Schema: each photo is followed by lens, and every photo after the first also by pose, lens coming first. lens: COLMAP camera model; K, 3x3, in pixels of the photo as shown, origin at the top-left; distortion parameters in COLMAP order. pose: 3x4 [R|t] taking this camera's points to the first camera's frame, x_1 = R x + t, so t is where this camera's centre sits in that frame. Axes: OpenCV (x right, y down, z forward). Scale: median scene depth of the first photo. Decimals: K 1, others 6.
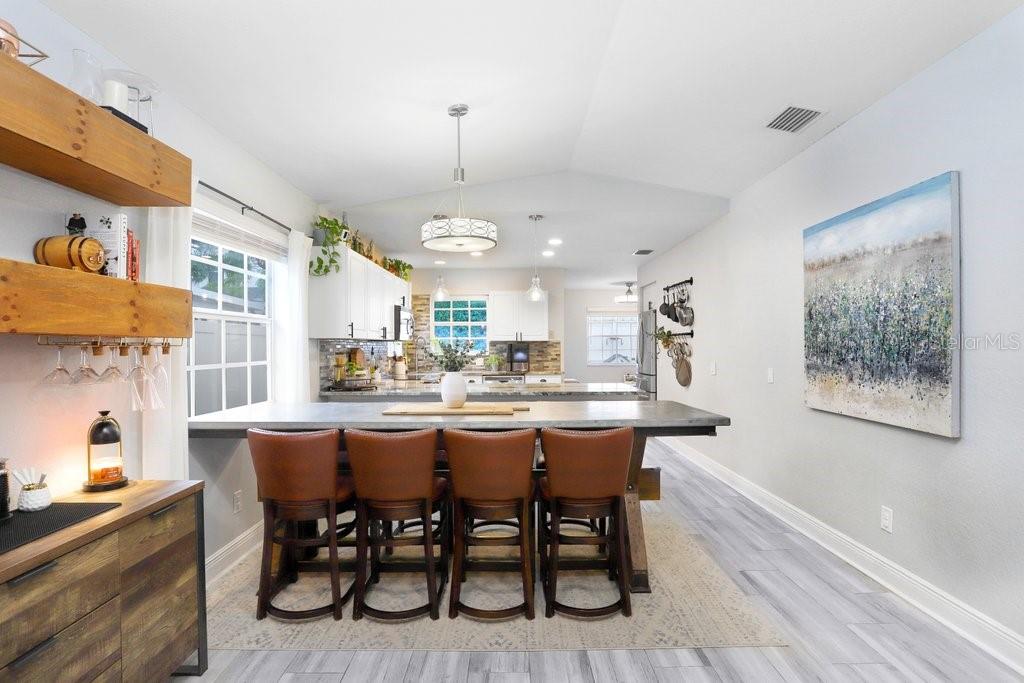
lens RADIAL K [[504.1, 0, 492.6], [0, 504.1, 343.1], [0, 0, 1]] dist [-0.071096, 0.033587]
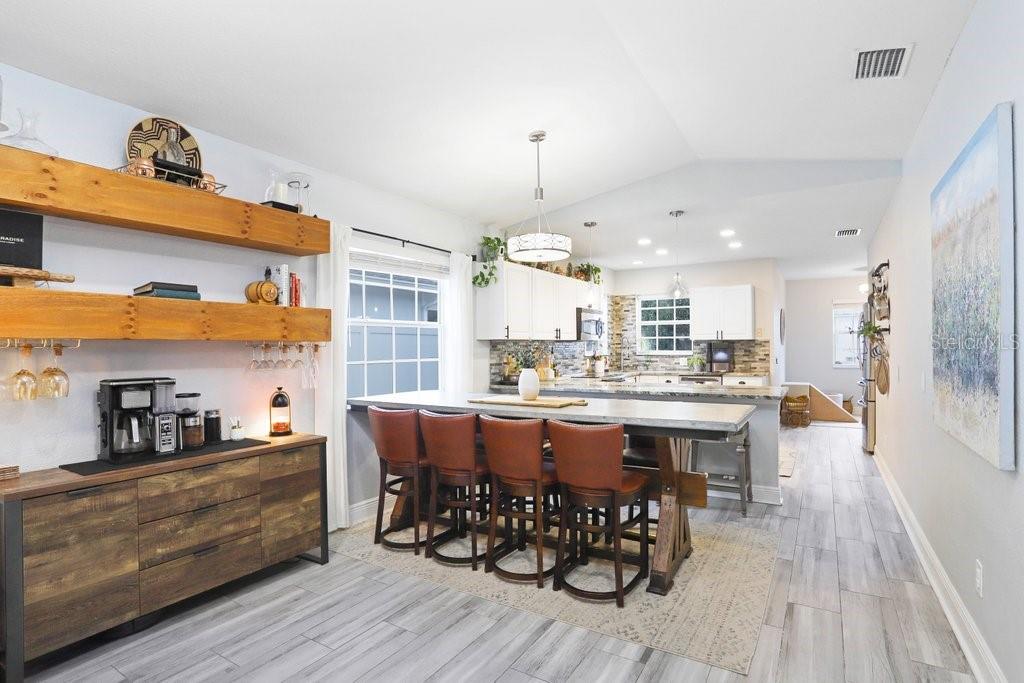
lens RADIAL K [[504.1, 0, 492.6], [0, 504.1, 343.1], [0, 0, 1]] dist [-0.071096, 0.033587]
pose [[0.847246, -0.005671, -0.531171, 0.418384], [0.006466, 0.999979, -0.000362, -0.000936], [0.531162, -0.003127, 0.847265, -0.012273]]
